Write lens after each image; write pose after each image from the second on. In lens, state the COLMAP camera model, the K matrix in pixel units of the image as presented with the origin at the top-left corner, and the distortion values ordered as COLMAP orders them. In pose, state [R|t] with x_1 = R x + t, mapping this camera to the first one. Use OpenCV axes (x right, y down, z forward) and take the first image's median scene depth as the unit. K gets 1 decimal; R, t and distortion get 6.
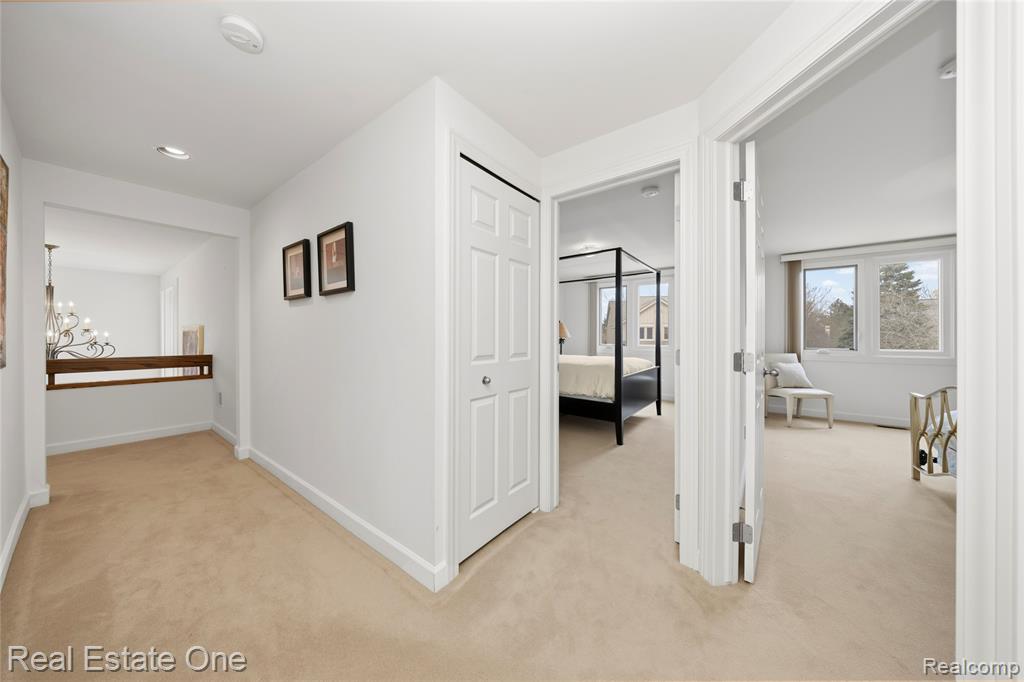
lens RADIAL K [[328.8, 0, 511.0], [0, 328.8, 336.2], [0, 0, 1]] dist [-0.000383, -0.000037]
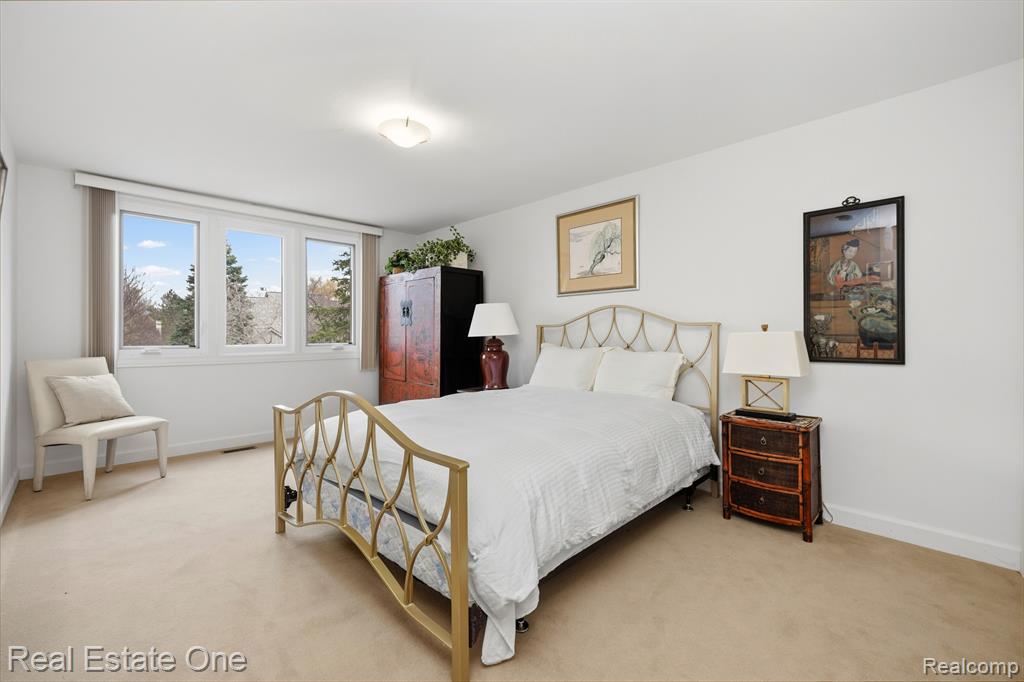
lens RADIAL K [[416.3, 0, 511.0], [0, 416.3, 334.5], [0, 0, 1]] dist [-0.002042, -0.000577]
pose [[0.100899, 0.001141, 0.994896, 0.243449], [-0.000250, 0.999999, -0.001122, 0.015752], [-0.994897, -0.000136, 0.100900, 0.251958]]
